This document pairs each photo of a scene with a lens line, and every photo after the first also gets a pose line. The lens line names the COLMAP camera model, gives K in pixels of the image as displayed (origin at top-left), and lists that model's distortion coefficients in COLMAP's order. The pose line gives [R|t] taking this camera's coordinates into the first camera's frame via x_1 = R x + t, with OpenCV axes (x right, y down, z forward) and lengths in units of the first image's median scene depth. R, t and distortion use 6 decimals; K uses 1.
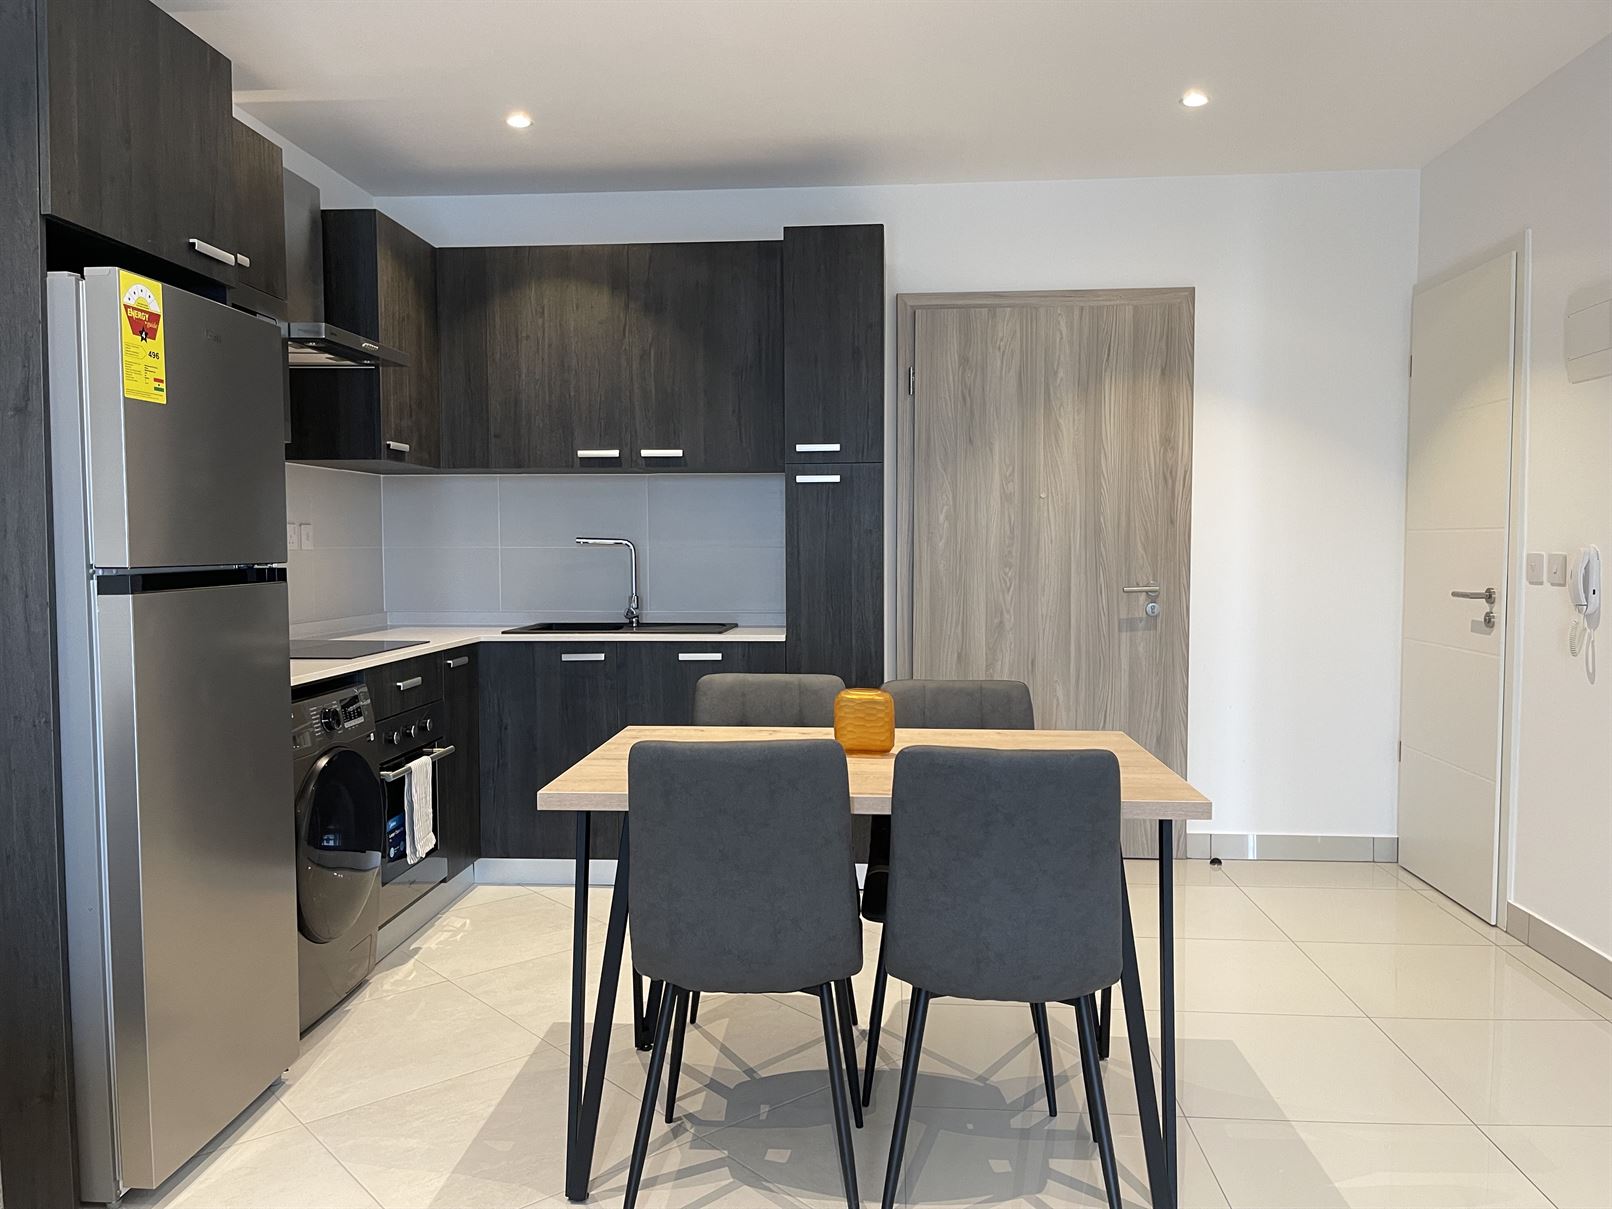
lens RADIAL K [[1215.0, 0, 805.6], [0, 1215.0, 606.3], [0, 0, 1]] dist [0.048958, -0.072106]
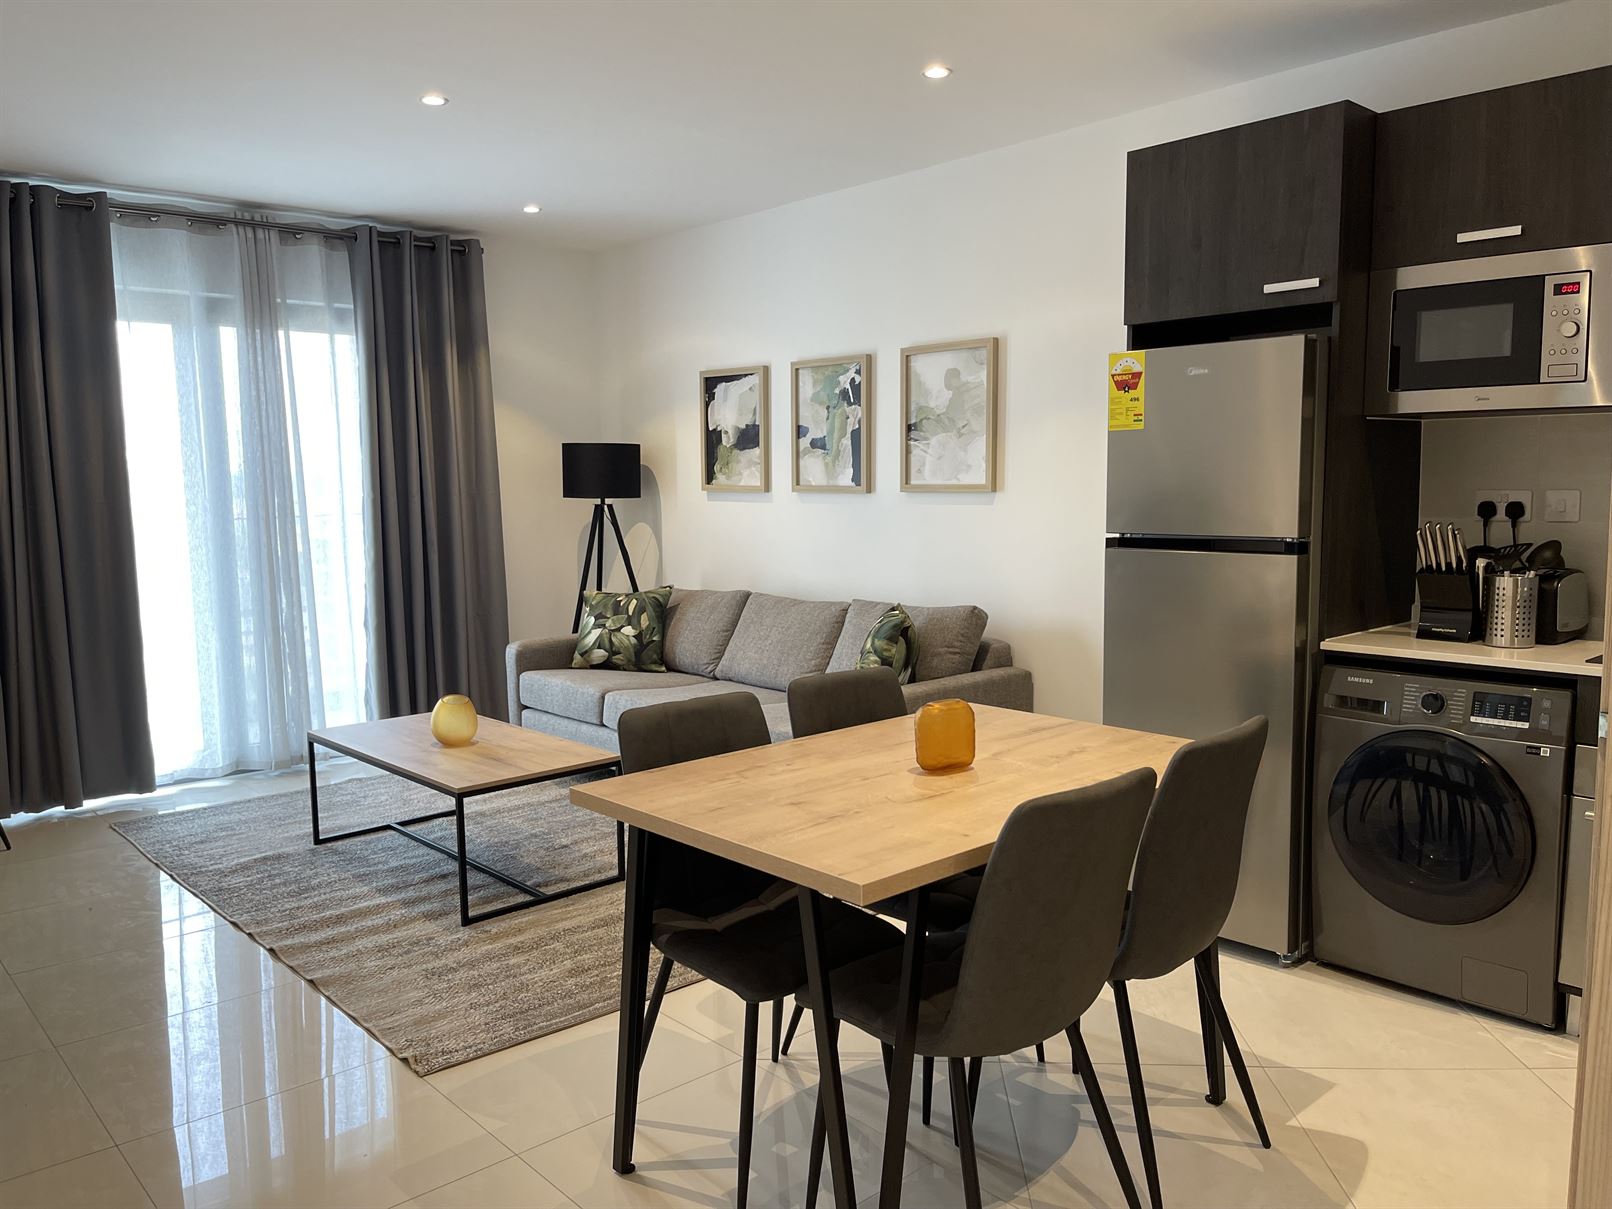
lens RADIAL K [[1215.0, 0, 802.9], [0, 1215.0, 611.4], [0, 0, 1]] dist [0.048958, -0.072106]
pose [[-0.692039, 0.086354, -0.716676, 0.909002], [-0.025854, 0.989217, 0.144159, -0.150106], [0.721397, 0.118293, -0.682344, 1.789619]]
